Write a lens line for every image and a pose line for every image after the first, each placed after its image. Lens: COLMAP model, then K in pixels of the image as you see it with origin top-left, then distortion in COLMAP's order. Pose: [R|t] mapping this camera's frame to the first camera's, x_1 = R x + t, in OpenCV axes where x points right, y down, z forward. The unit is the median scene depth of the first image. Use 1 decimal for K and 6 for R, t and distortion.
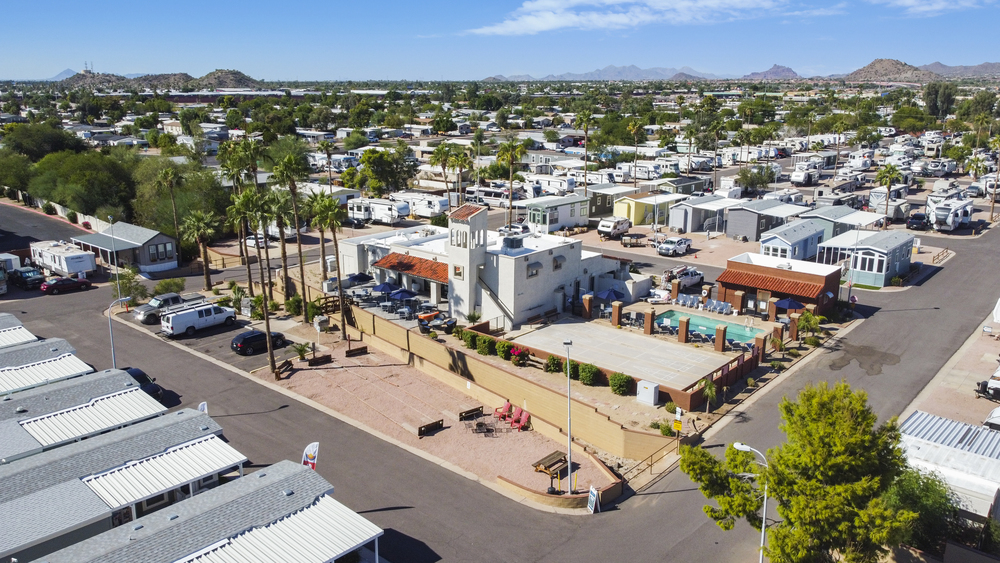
lens RADIAL K [[756.9, 0, 504.3], [0, 756.9, 266.9], [0, 0, 1]] dist [-0.002778, -0.002126]
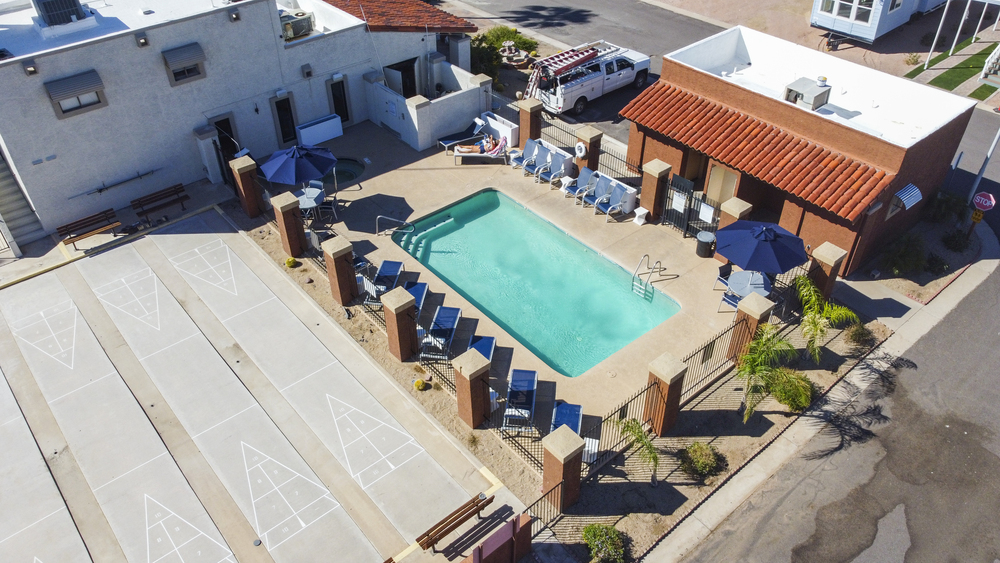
lens RADIAL K [[756.9, 0, 504.3], [0, 756.9, 266.9], [0, 0, 1]] dist [-0.002778, -0.002126]
pose [[0.987732, 0.077009, -0.135848, 0.303249], [-0.014338, 0.910994, 0.412170, -0.074956], [0.155498, -0.405166, 0.900922, 0.661355]]
